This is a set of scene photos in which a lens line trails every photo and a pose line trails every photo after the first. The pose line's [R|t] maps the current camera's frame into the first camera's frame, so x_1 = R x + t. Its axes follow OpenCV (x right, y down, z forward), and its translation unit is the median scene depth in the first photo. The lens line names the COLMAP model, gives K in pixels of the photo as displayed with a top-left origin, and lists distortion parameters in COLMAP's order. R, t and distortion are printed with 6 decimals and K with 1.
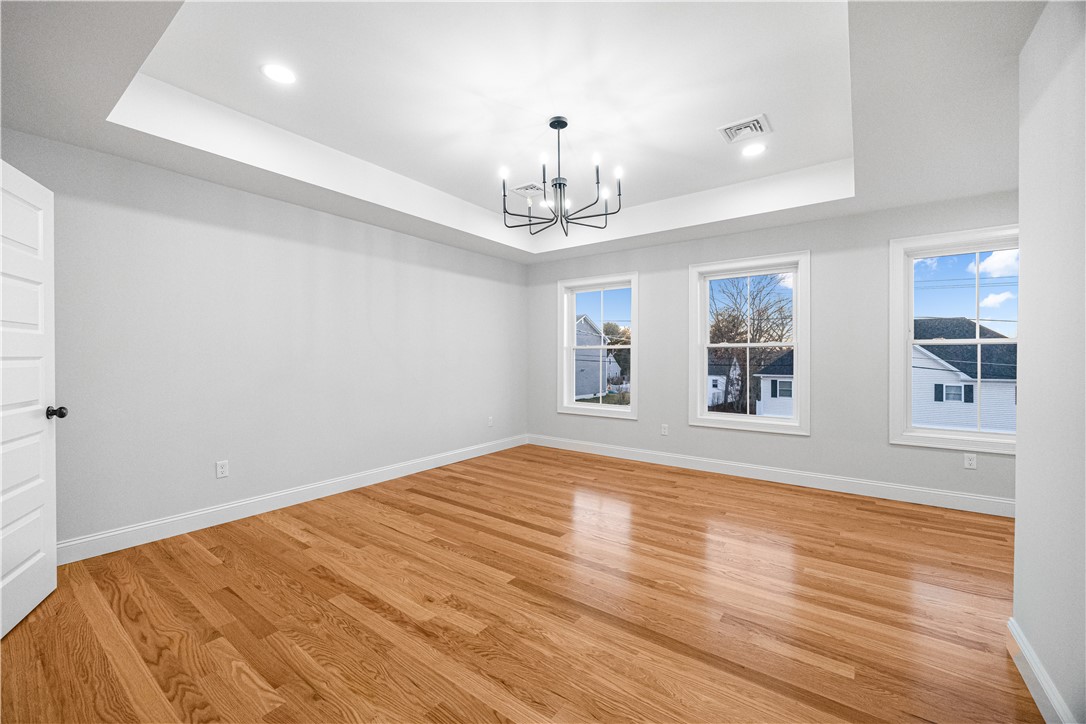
lens RADIAL K [[441.3, 0, 533.7], [0, 441.3, 356.8], [0, 0, 1]] dist [0.003798, 0.000559]
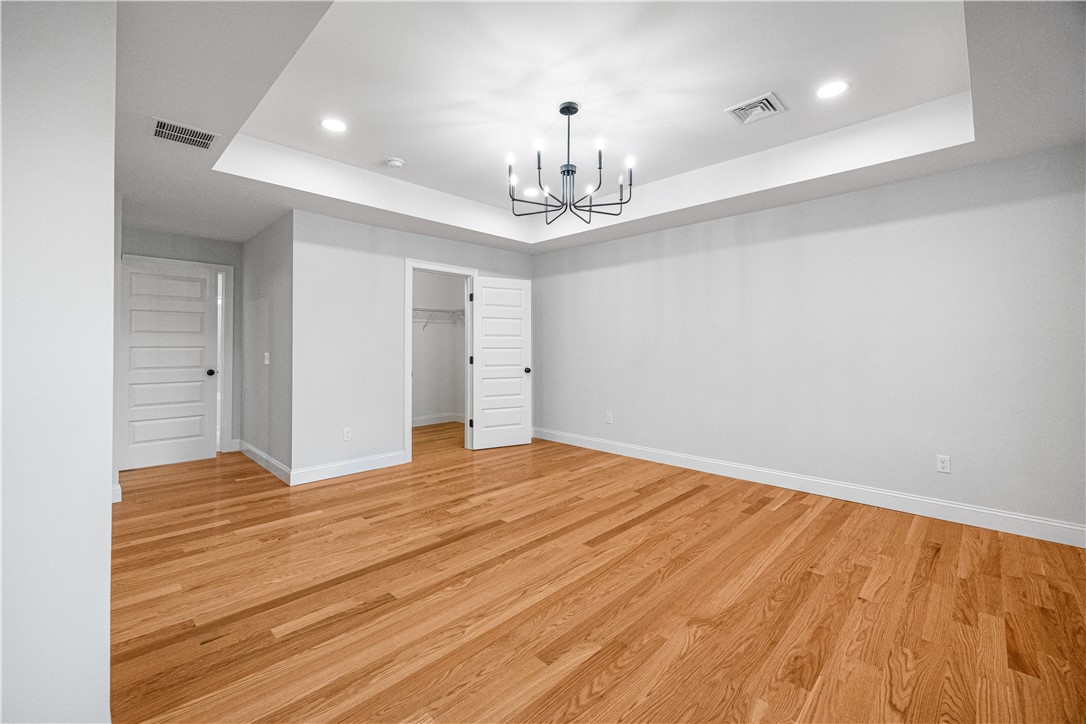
lens RADIAL K [[441.3, 0, 533.7], [0, 441.3, 352.8], [0, 0, 1]] dist [0.003798, 0.000559]
pose [[-0.138846, 0.011082, -0.990252, 1.025596], [-0.002922, 0.999928, 0.011600, -0.001916], [0.990310, 0.004504, -0.138803, 1.069715]]
